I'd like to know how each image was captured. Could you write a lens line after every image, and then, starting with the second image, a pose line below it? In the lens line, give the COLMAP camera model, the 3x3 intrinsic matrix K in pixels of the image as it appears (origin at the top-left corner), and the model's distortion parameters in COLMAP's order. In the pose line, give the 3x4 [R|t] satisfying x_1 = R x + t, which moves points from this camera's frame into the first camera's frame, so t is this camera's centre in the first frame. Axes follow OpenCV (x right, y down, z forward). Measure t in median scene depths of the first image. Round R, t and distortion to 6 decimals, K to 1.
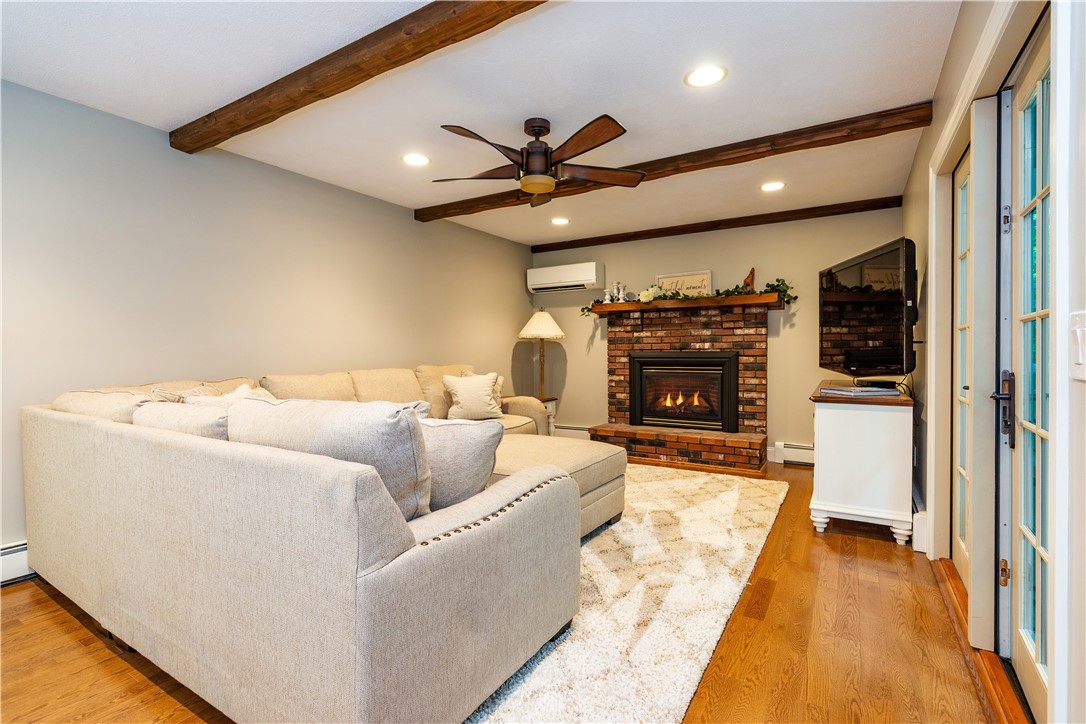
lens RADIAL K [[493.7, 0, 558.7], [0, 493.7, 359.7], [0, 0, 1]] dist [-0.002166, -0.000310]
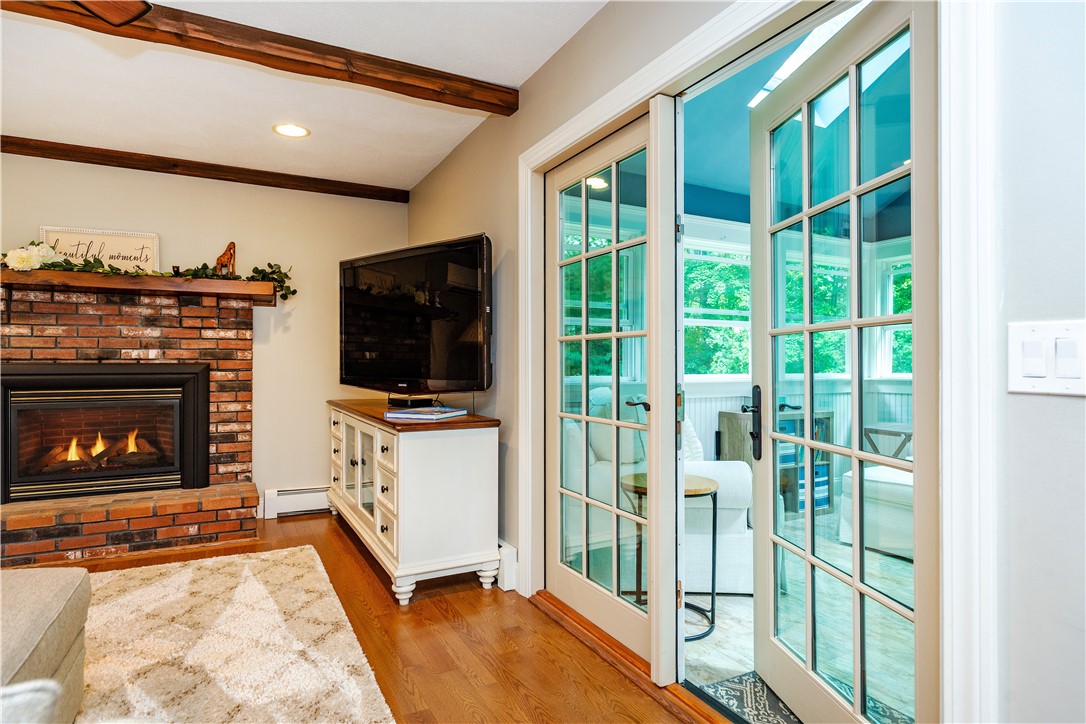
lens RADIAL K [[580.8, 0, 543.3], [0, 580.8, 363.8], [0, 0, 1]] dist [-0.003144, -0.000228]
pose [[0.522653, 0.004077, 0.852536, -0.071903], [0.010724, 0.999878, -0.011356, -0.002912], [-0.852478, 0.015078, 0.522545, 0.223431]]
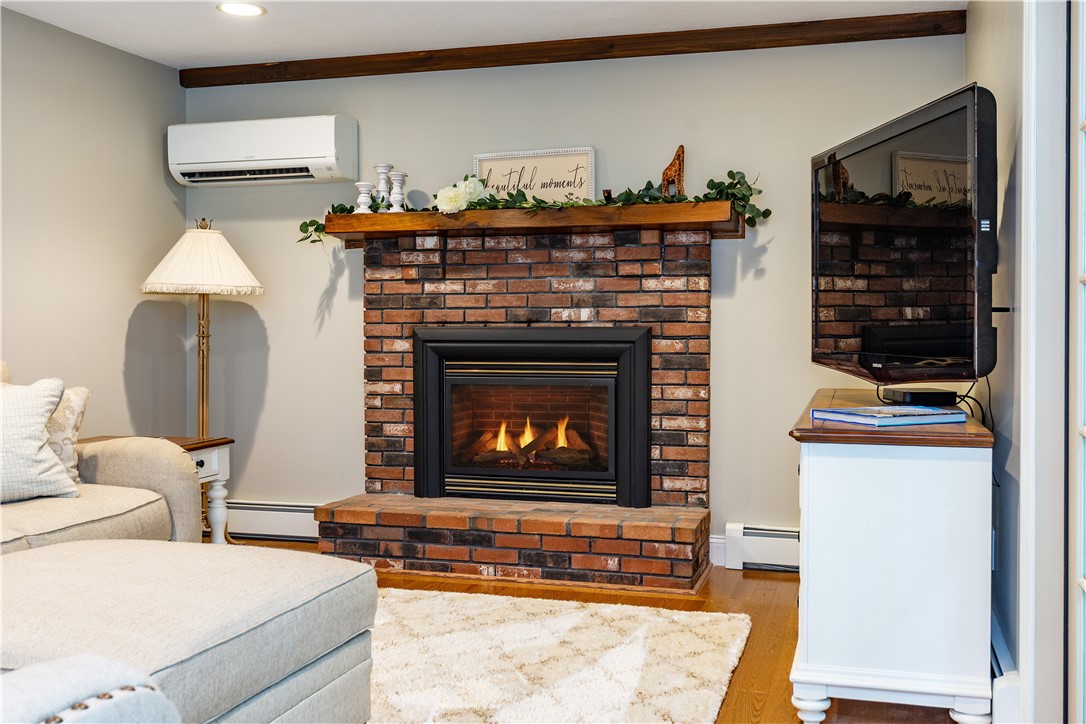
lens RADIAL K [[1062.0, 0, 574.6], [0, 1062.0, 337.6], [0, 0, 1]] dist [-0.004188, 0.000000]
pose [[0.965826, 0.002850, 0.259177, 0.045607], [-0.001230, 0.999979, -0.006412, -0.001203], [-0.259190, 0.005874, 0.965809, 0.078618]]
